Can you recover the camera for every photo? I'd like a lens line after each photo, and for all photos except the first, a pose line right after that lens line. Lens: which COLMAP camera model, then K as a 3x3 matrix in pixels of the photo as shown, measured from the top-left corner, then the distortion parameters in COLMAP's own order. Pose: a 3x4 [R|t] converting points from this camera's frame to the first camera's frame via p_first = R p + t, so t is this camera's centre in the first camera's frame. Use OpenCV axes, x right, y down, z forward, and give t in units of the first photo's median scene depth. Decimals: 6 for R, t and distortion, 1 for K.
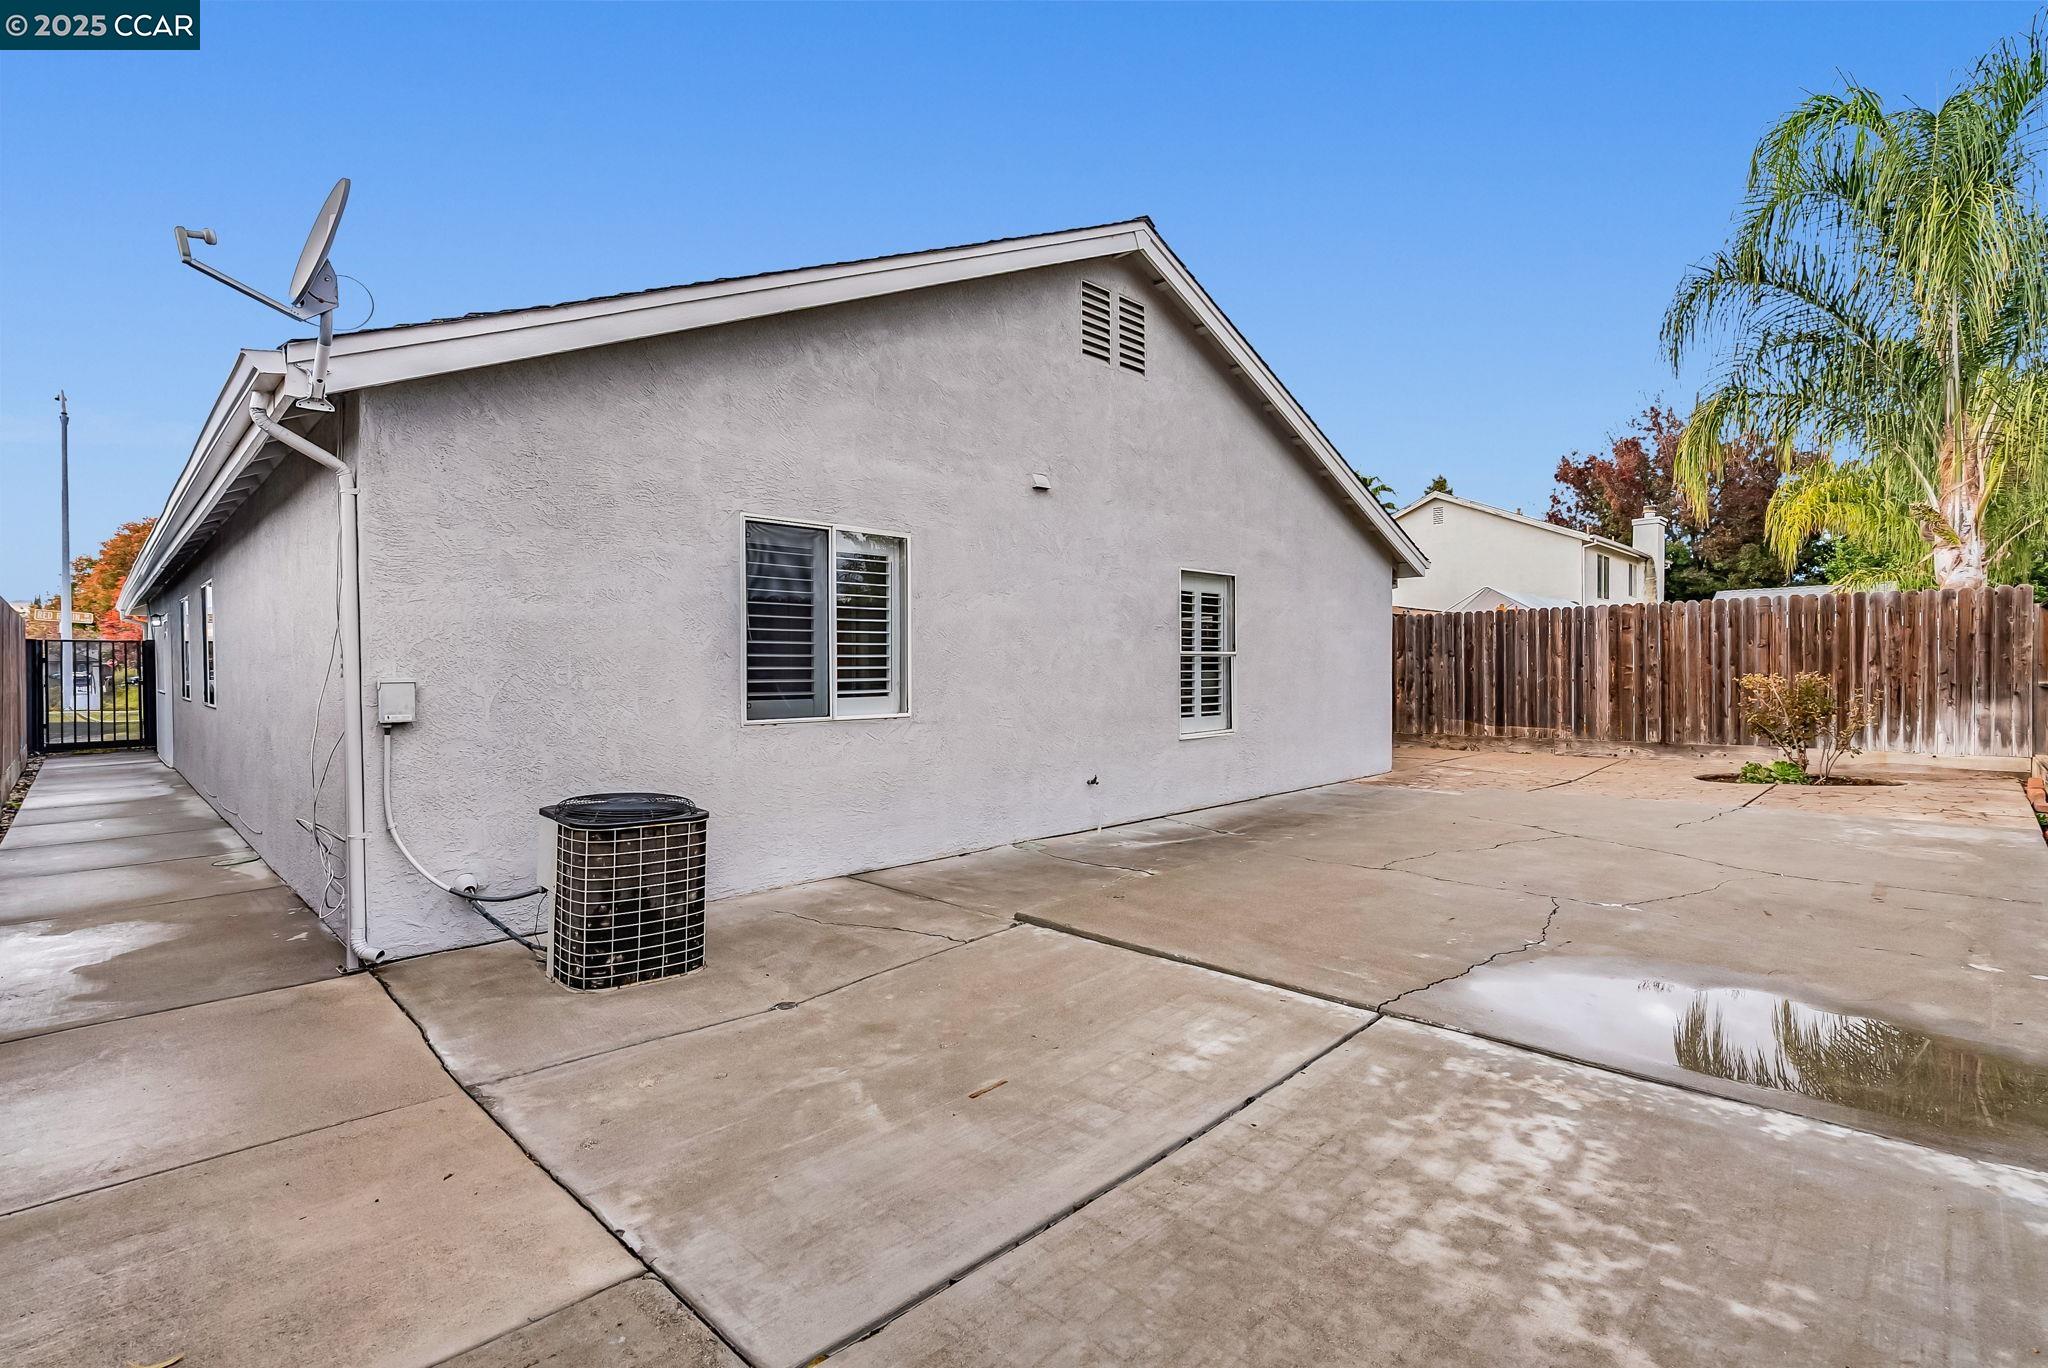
lens RADIAL K [[951.8, 0, 1028.3], [0, 951.8, 672.1], [0, 0, 1]] dist [-0.003015, -0.000078]
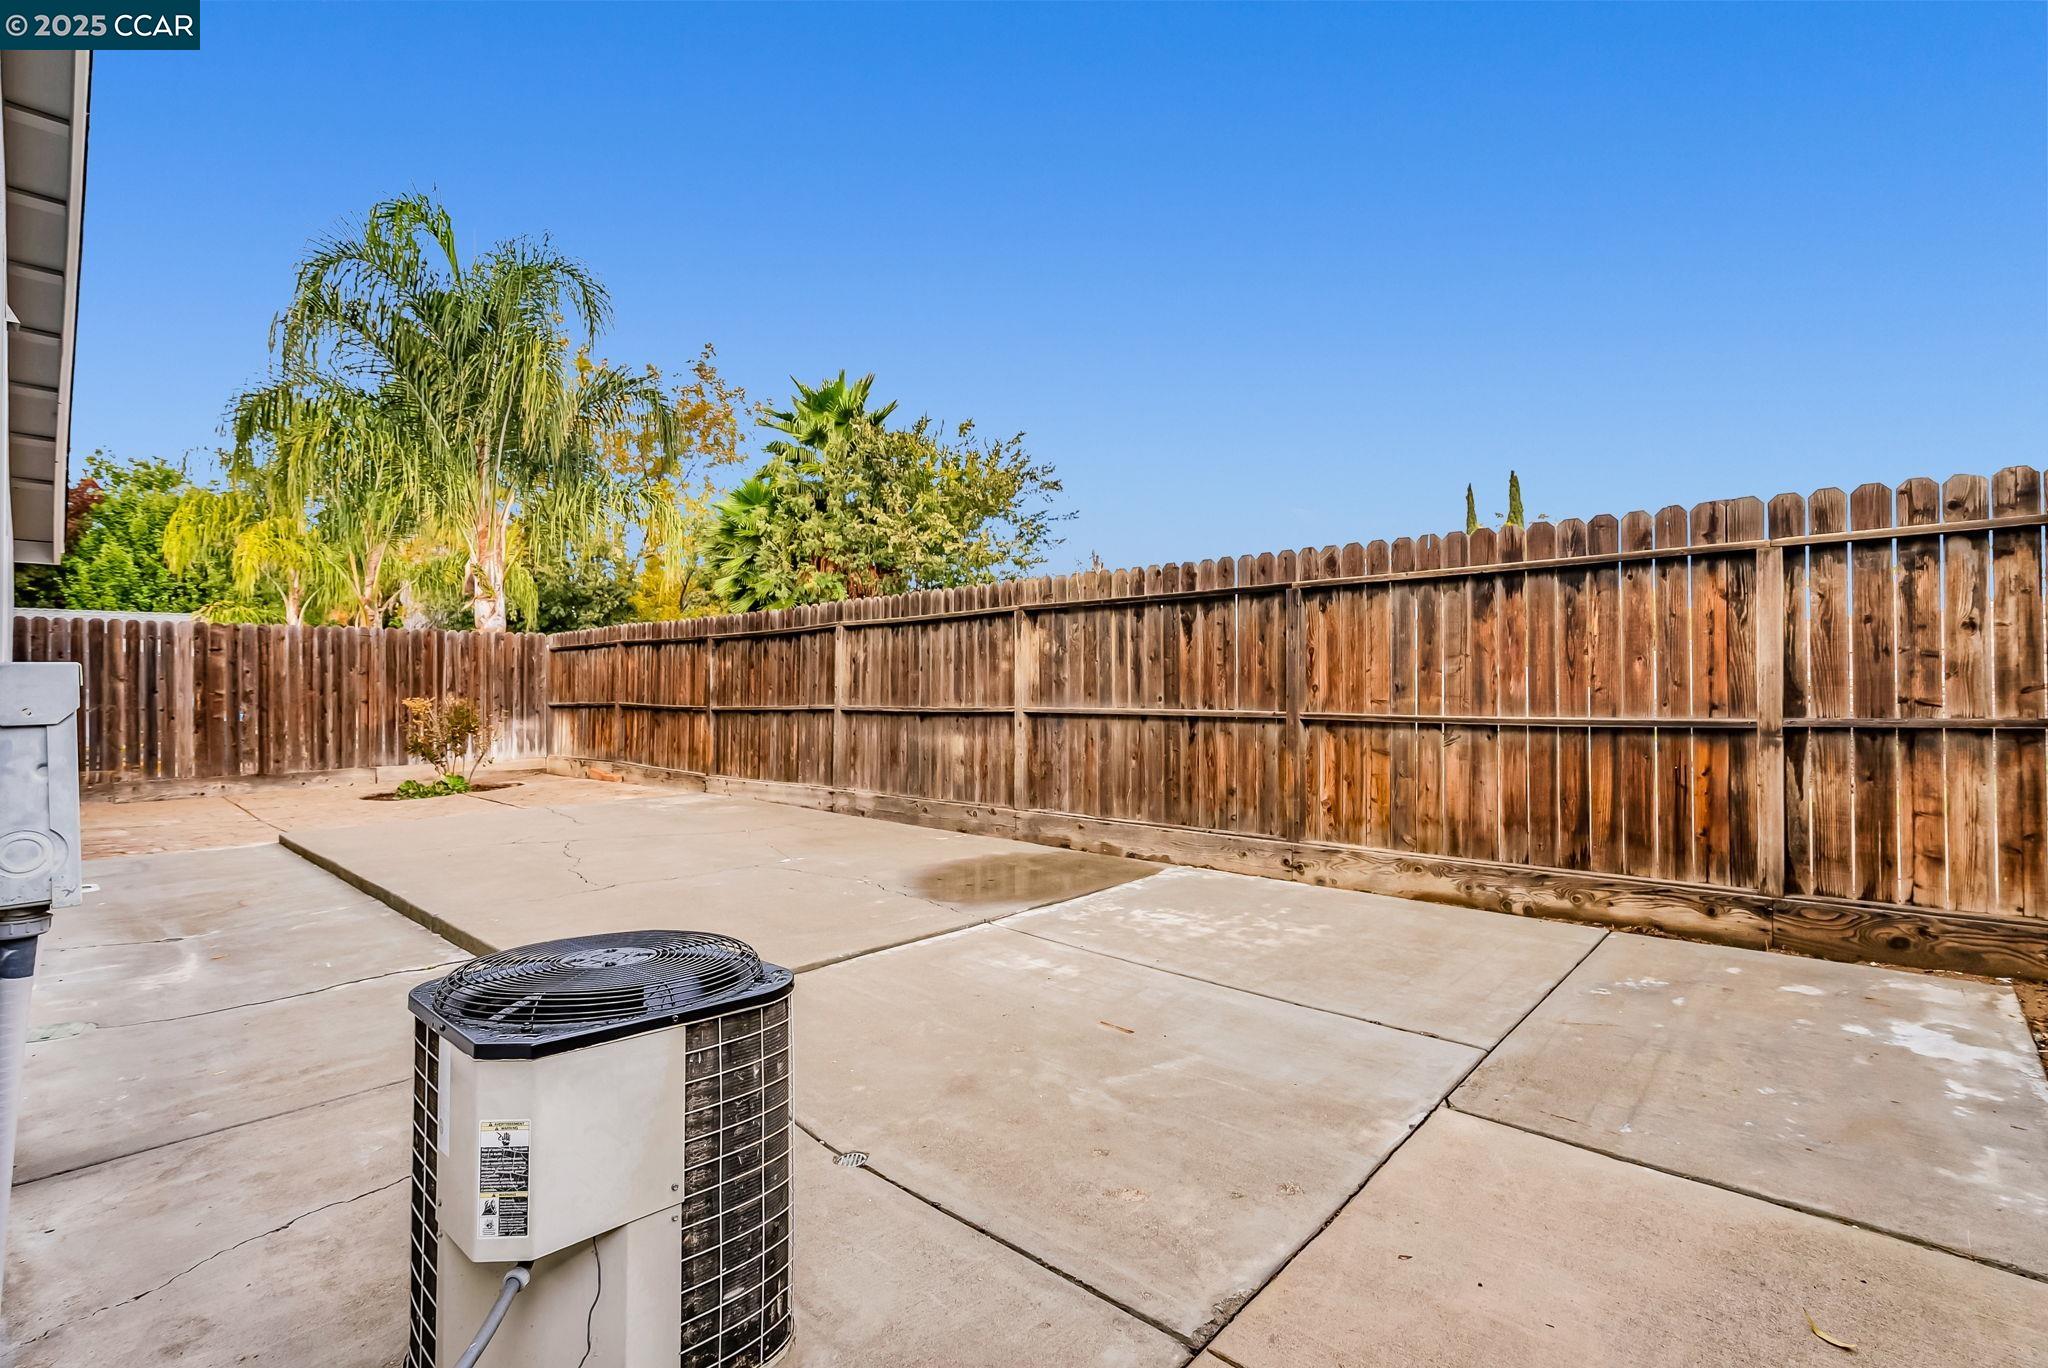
lens RADIAL K [[951.8, 0, 1028.3], [0, 951.8, 672.1], [0, 0, 1]] dist [-0.003015, -0.000078]
pose [[-0.048930, 0.024750, 0.998496, -1.045130], [0.012099, 0.999634, -0.024185, 0.019365], [-0.998729, 0.010897, -0.049212, 0.986272]]
